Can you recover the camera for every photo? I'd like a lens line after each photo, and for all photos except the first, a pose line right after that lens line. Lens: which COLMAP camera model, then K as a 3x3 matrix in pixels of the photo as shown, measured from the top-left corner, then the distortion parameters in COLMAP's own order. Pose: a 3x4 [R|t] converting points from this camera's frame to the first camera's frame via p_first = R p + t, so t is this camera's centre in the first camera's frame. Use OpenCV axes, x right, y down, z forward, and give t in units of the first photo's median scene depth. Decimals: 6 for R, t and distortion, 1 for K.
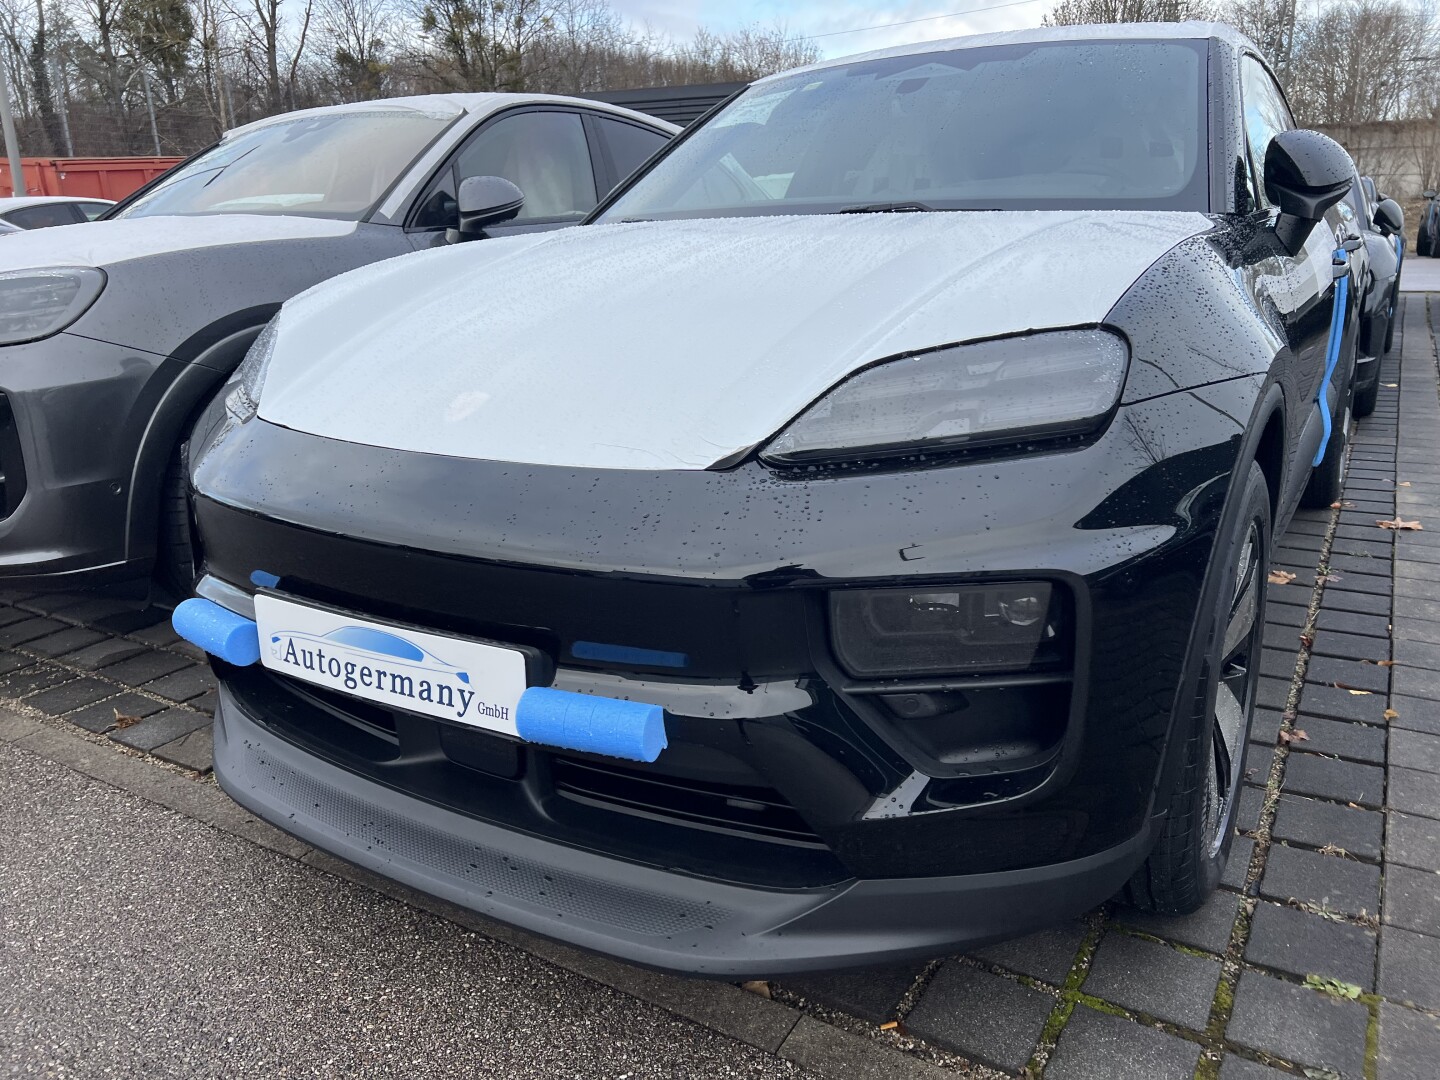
lens RADIAL K [[1100.5, 0, 713.8], [0, 1100.5, 539.8], [0, 0, 1]] dist [0.065282, -0.069737]
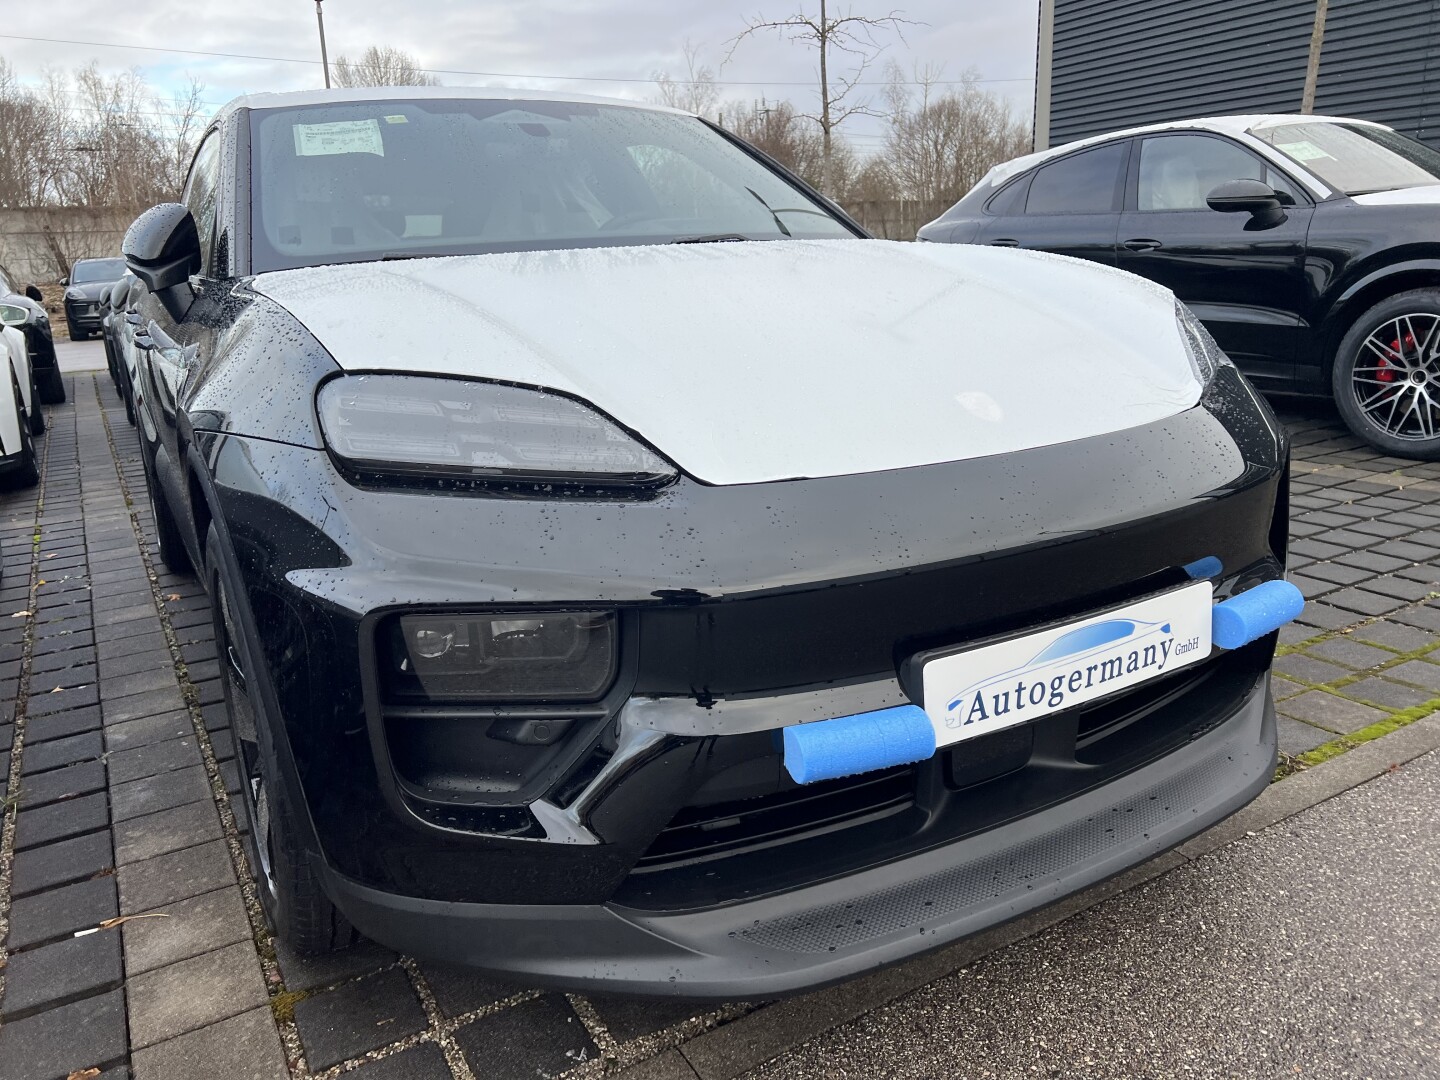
lens RADIAL K [[1094.0, 0, 716.6], [0, 1094.0, 537.2], [0, 0, 1]] dist [0.065409, -0.076844]
pose [[0.473586, -0.219254, 0.853020, -1.119947], [0.280322, 0.955677, 0.090009, -0.152702], [-0.834947, 0.196493, 0.514057, 0.664240]]
